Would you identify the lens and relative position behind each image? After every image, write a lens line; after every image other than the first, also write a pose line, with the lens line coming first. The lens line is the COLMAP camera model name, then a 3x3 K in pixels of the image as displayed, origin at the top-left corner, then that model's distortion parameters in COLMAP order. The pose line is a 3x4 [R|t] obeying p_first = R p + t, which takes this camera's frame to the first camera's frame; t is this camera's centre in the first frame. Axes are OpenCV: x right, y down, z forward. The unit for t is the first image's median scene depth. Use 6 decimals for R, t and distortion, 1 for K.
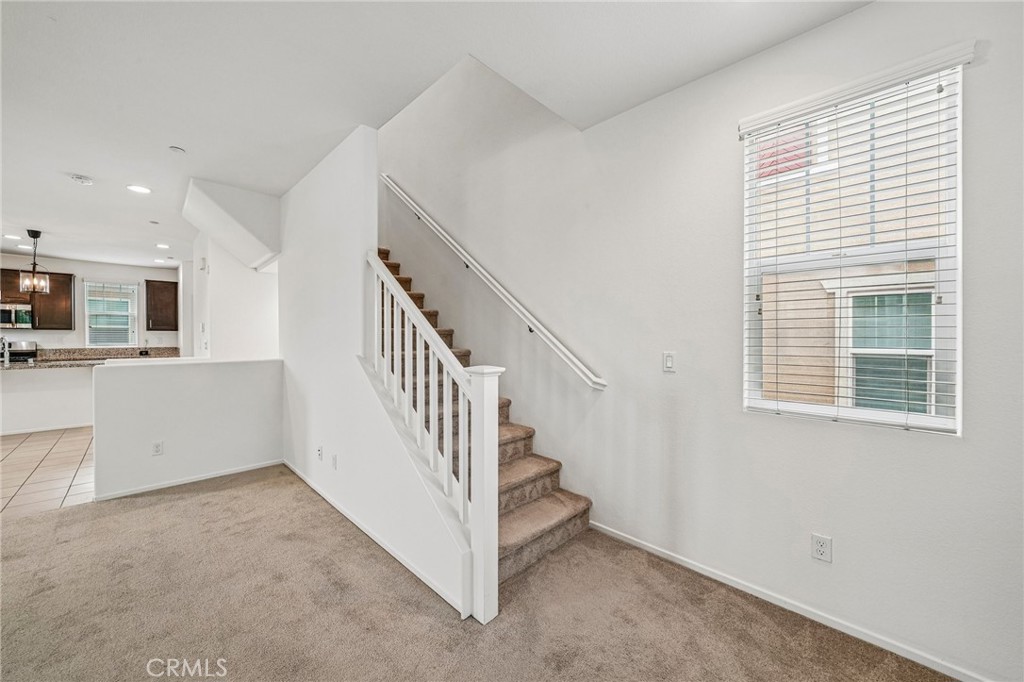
lens RADIAL K [[394.2, 0, 512.0], [0, 394.2, 341.0], [0, 0, 1]] dist [-0.001908, -0.000281]
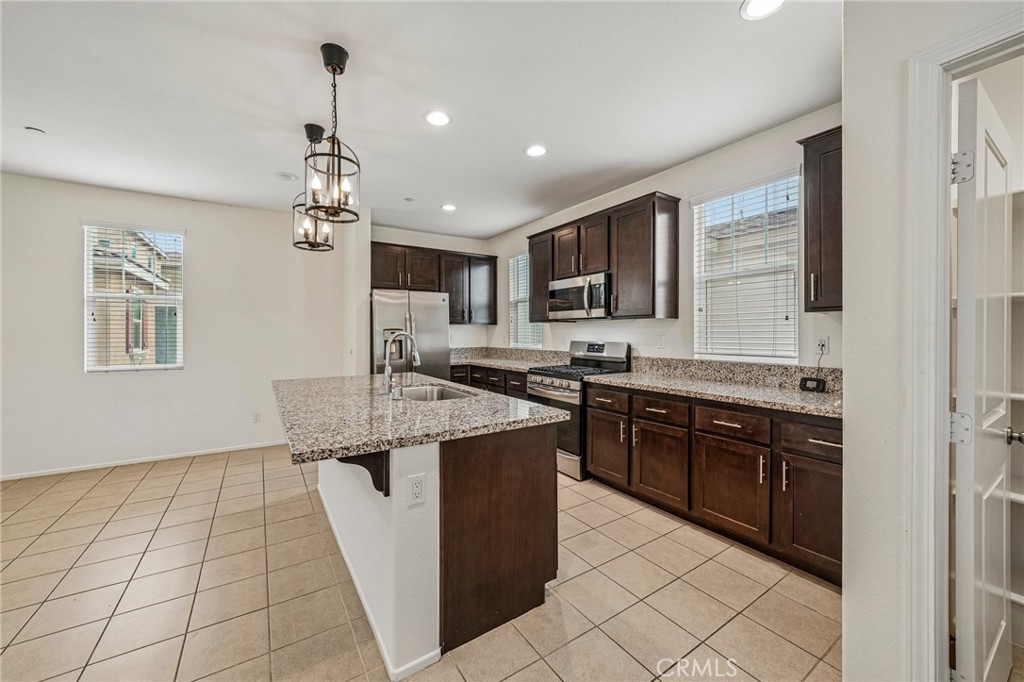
lens RADIAL K [[382.3, 0, 512.0], [0, 382.3, 334.3], [0, 0, 1]] dist [0.001625, 0.000107]
pose [[-0.176689, 0.007726, -0.984236, -0.664942], [0.000014, 0.999969, 0.007847, -0.012955], [0.984267, 0.001373, -0.176684, 0.914675]]
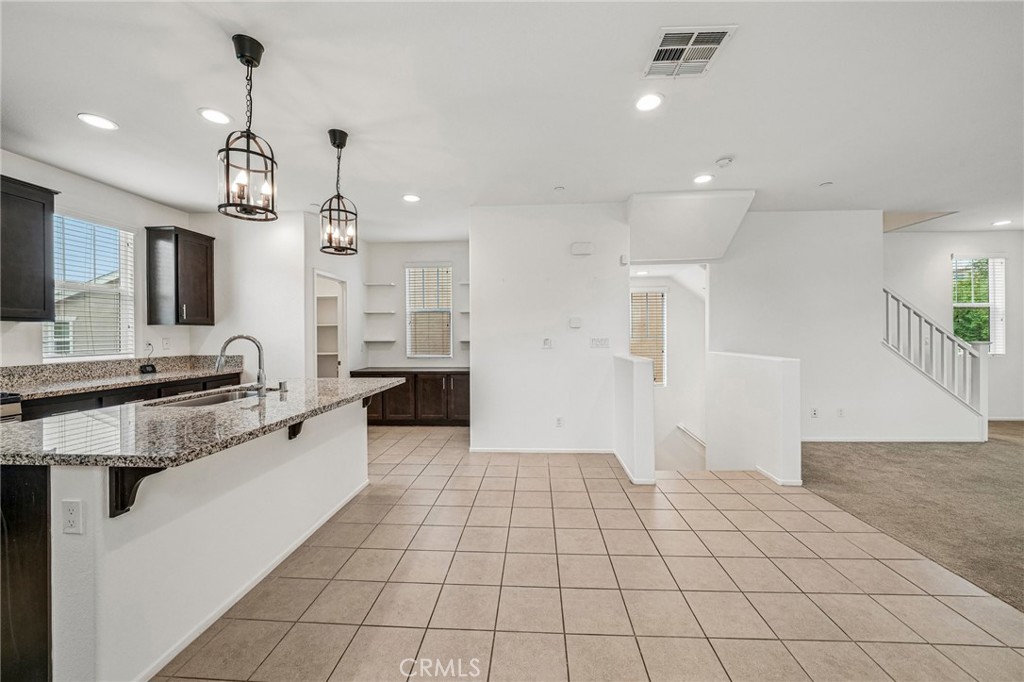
lens RADIAL K [[382.3, 0, 512.0], [0, 382.3, 334.3], [0, 0, 1]] dist [0.001625, 0.000107]
pose [[0.730259, -0.001192, 0.683169, -1.038139], [0.006493, 0.999965, -0.005196, -0.009155], [-0.683139, 0.008230, 0.730242, 0.359645]]
